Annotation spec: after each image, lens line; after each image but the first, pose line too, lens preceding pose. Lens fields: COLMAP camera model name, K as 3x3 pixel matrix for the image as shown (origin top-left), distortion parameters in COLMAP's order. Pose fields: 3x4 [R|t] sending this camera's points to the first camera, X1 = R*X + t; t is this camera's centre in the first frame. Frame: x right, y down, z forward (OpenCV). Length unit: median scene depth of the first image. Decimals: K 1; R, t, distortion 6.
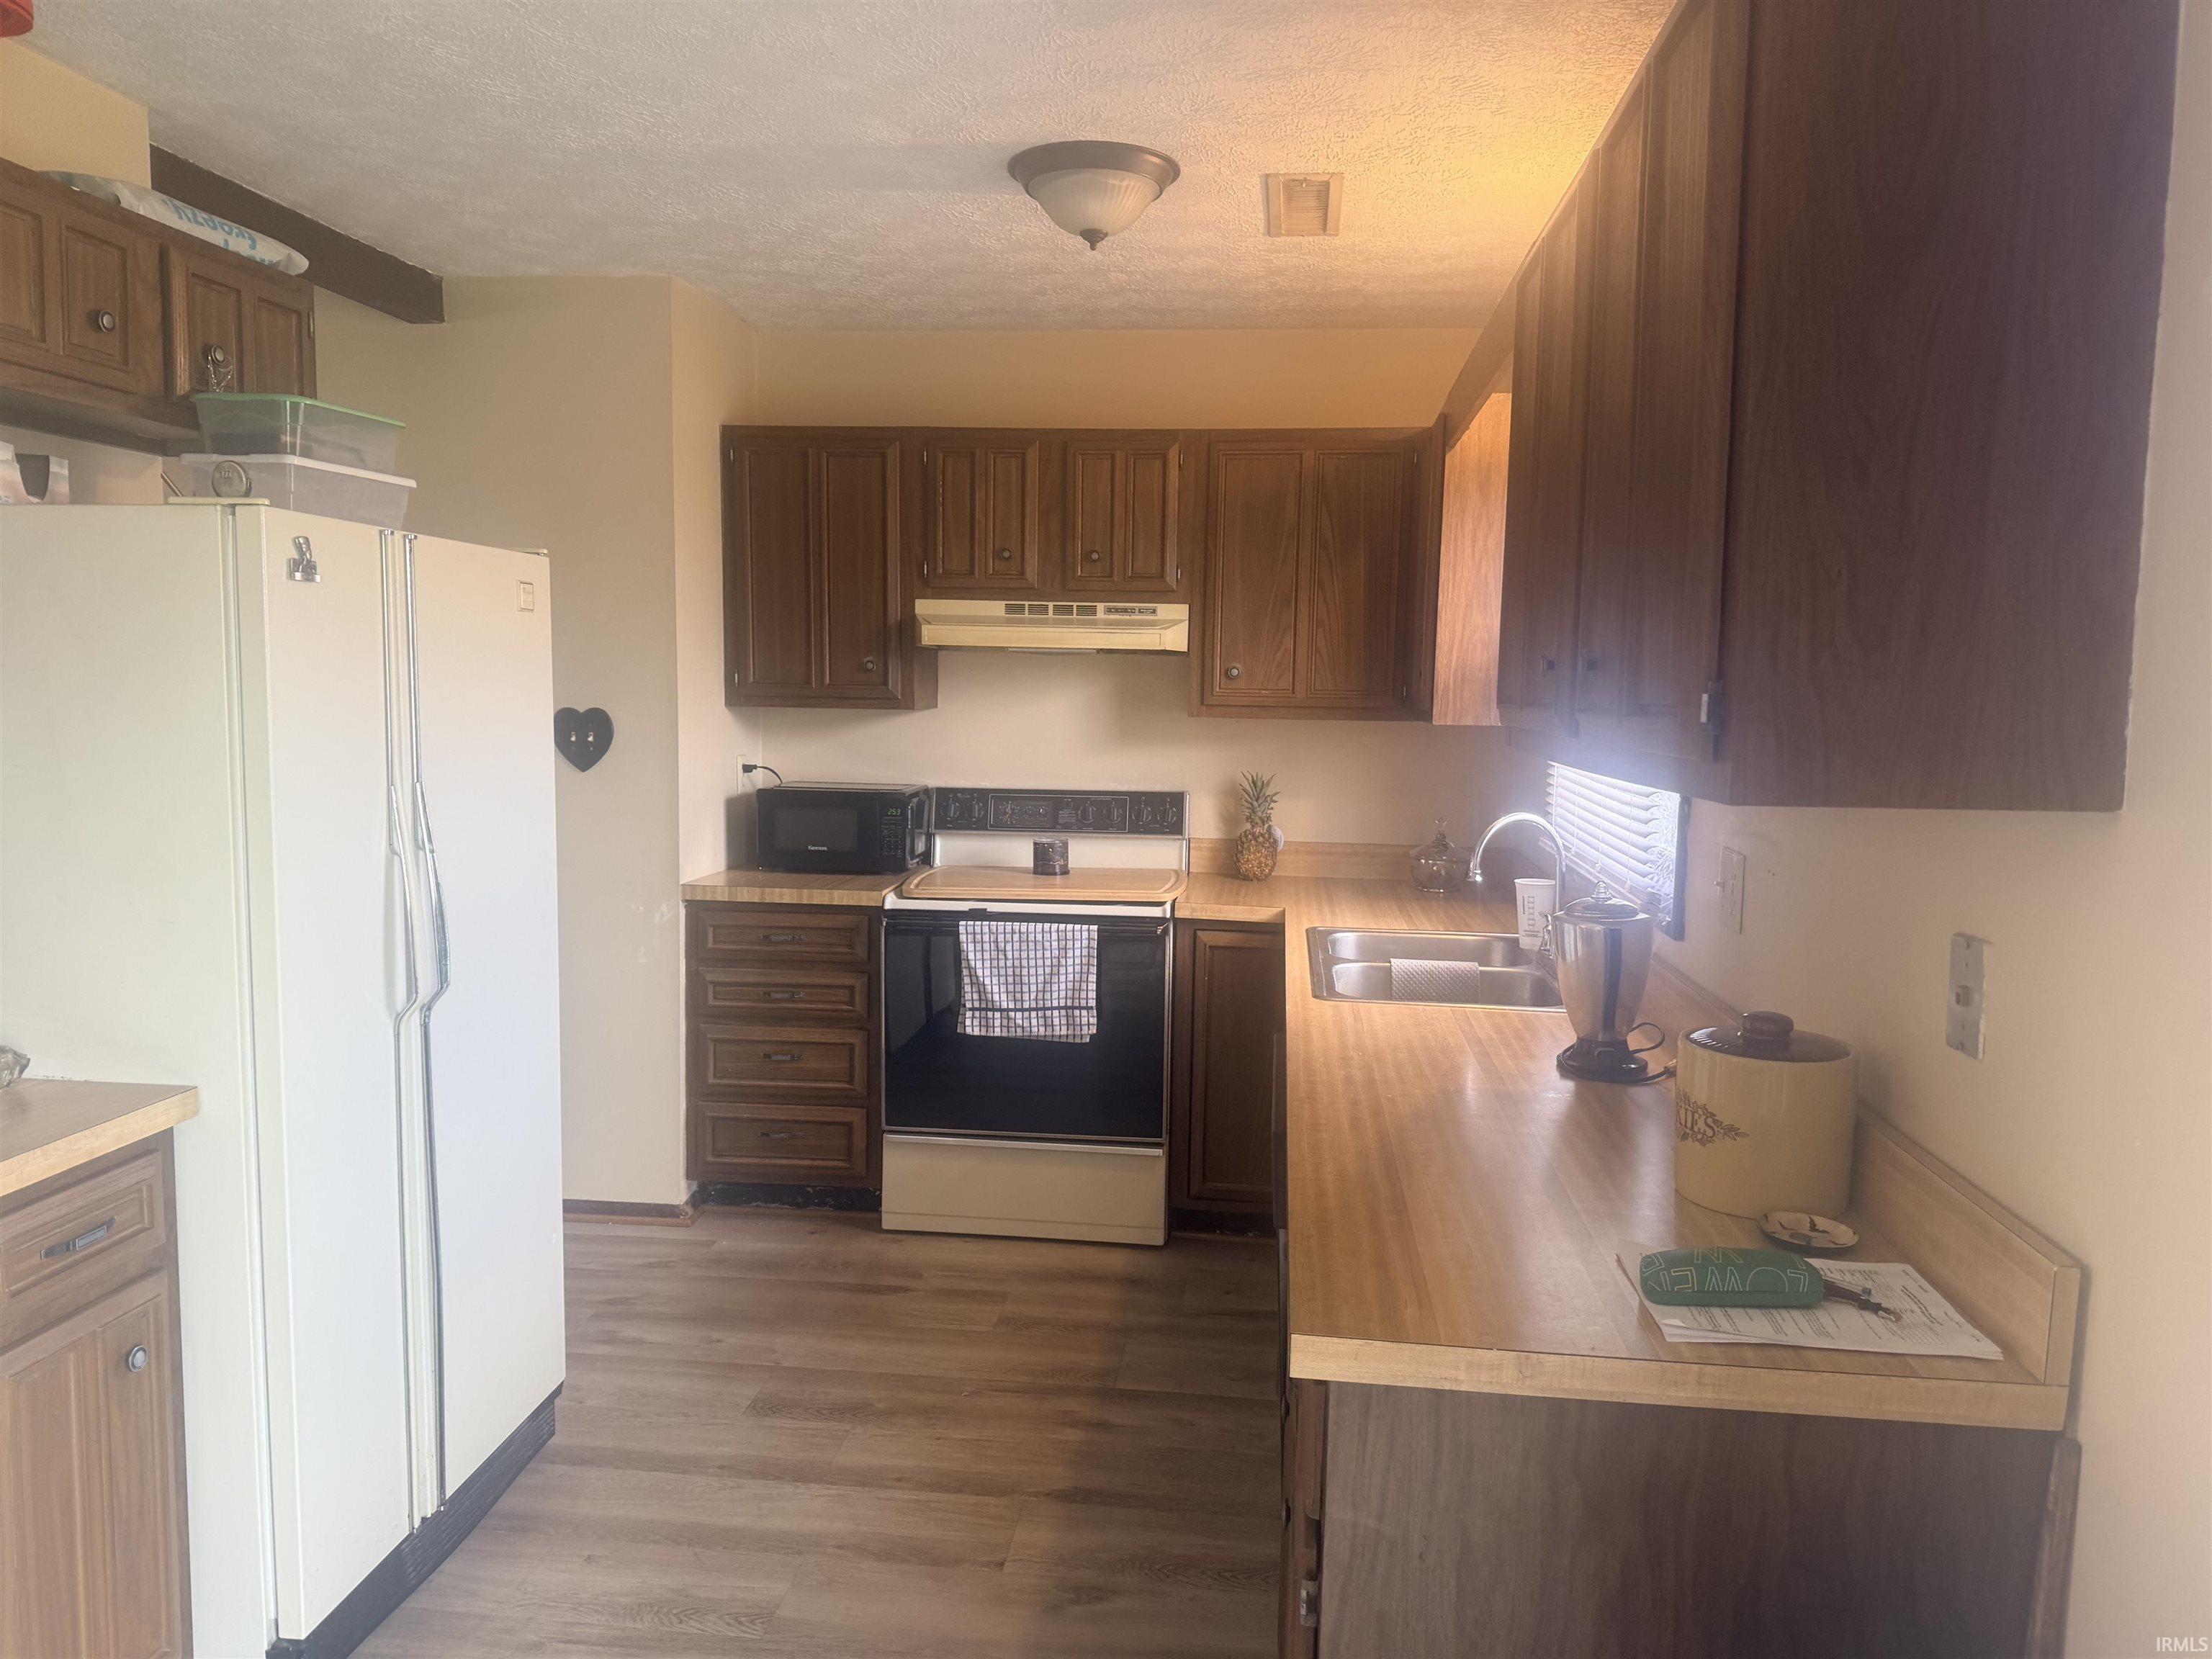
lens RADIAL K [[1554.3, 0, 1096.6], [0, 1554.3, 835.3], [0, 0, 1]] dist [0.177281, -0.364798]
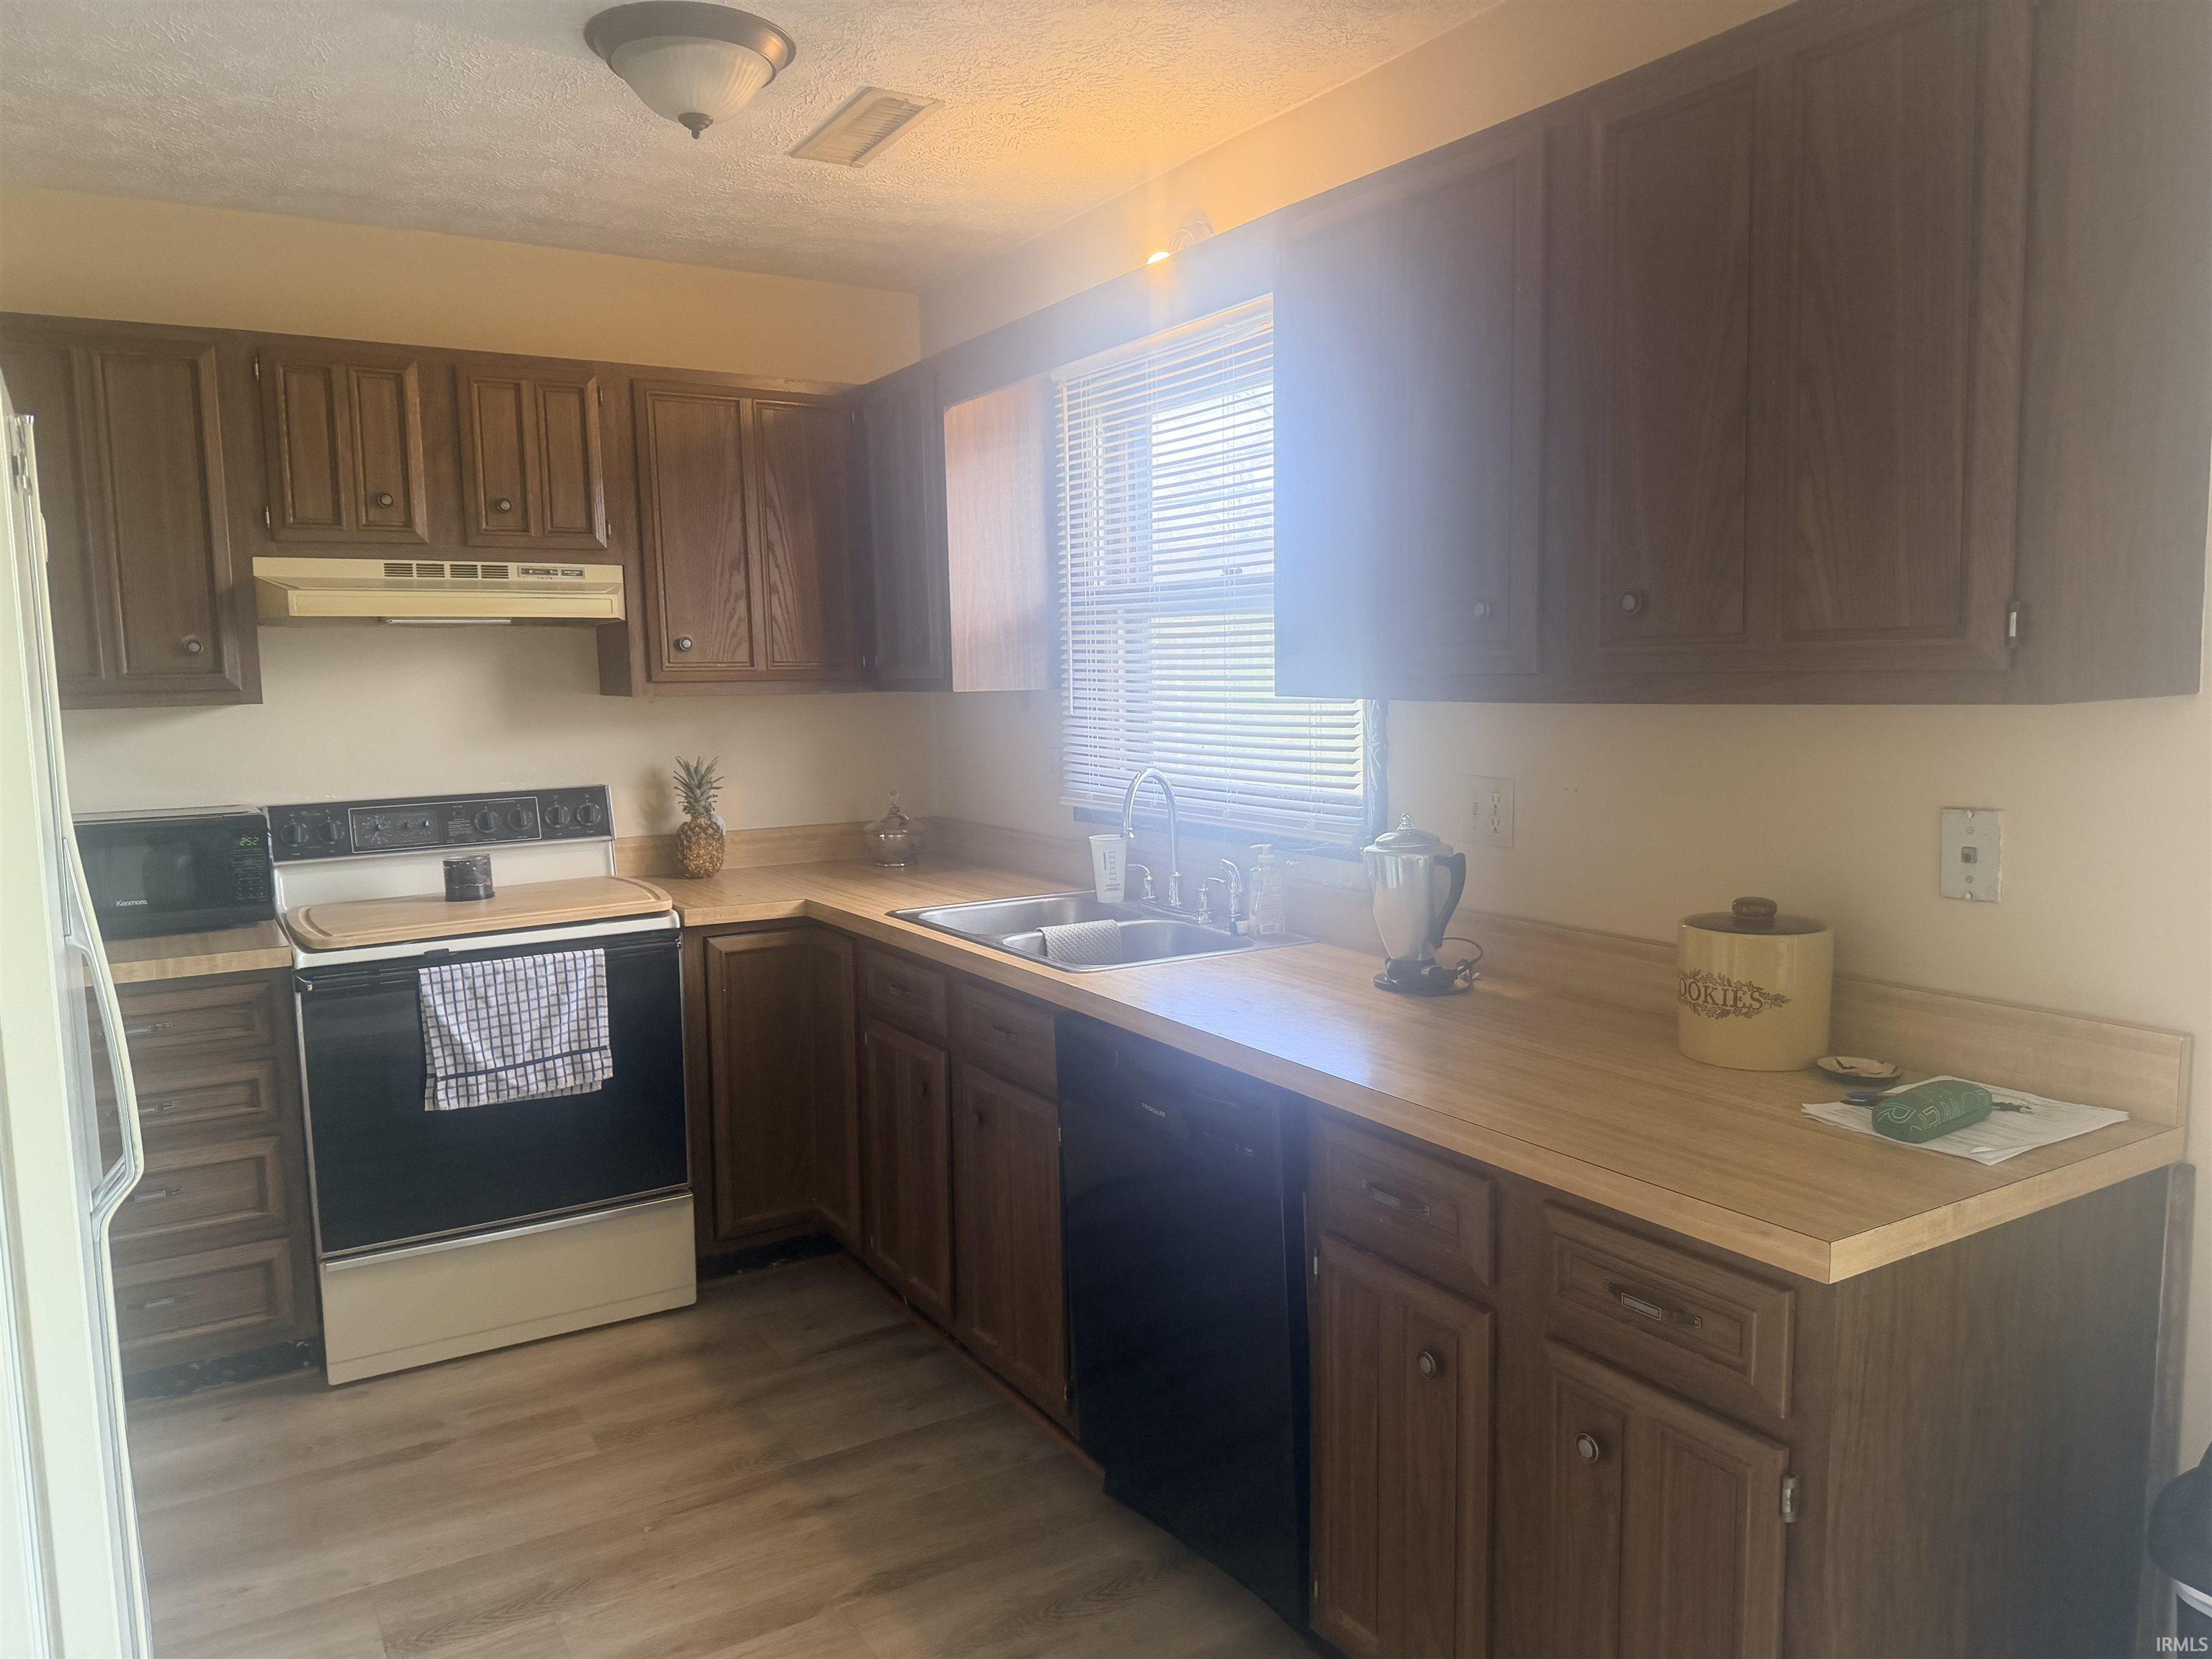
lens RADIAL K [[1582.6, 0, 1112.1], [0, 1582.6, 830.8], [0, 0, 1]] dist [0.045324, -0.067996]
pose [[0.787333, -0.098107, 0.608673, -0.293244], [0.093852, 0.994824, 0.038948, -0.012202], [-0.609343, 0.026460, 0.792465, 0.156869]]
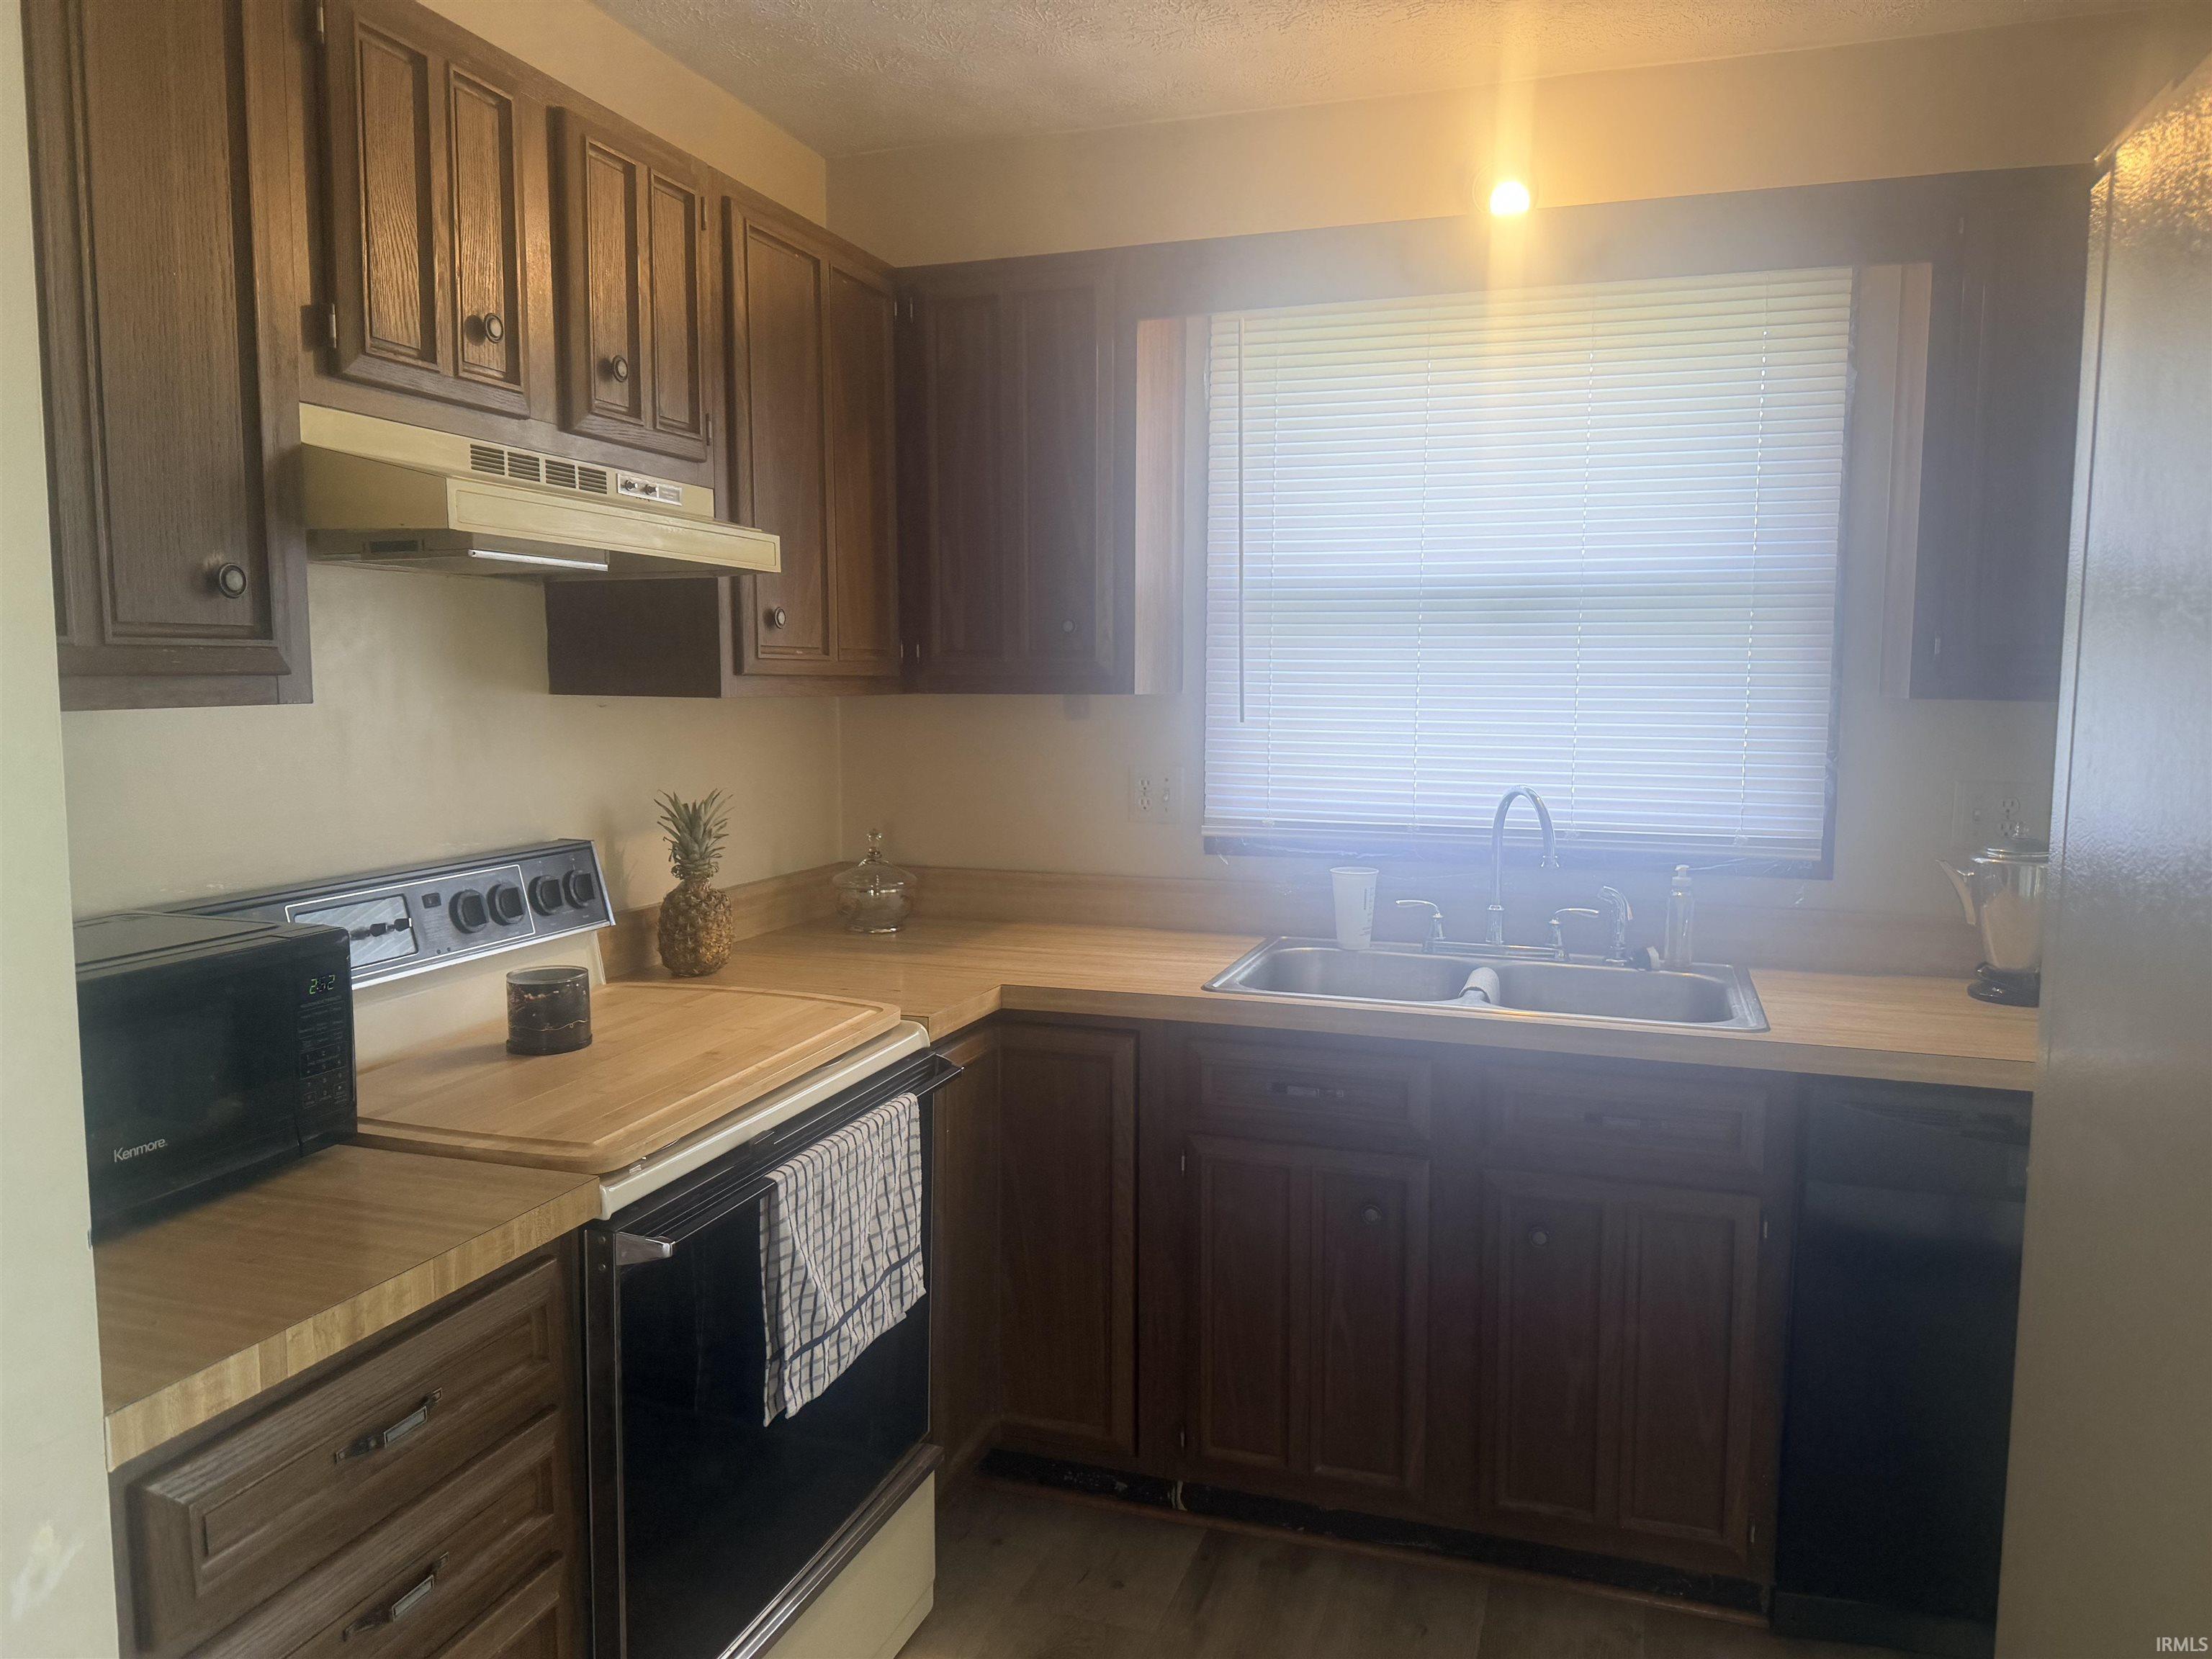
lens RADIAL K [[1554.3, 0, 1096.6], [0, 1554.3, 835.3], [0, 0, 1]] dist [0.177281, -0.364798]
pose [[0.209874, -0.119459, 0.970403, -0.489215], [0.095834, 0.990242, 0.101175, -0.076158], [-0.973021, 0.071764, 0.219274, 0.808156]]
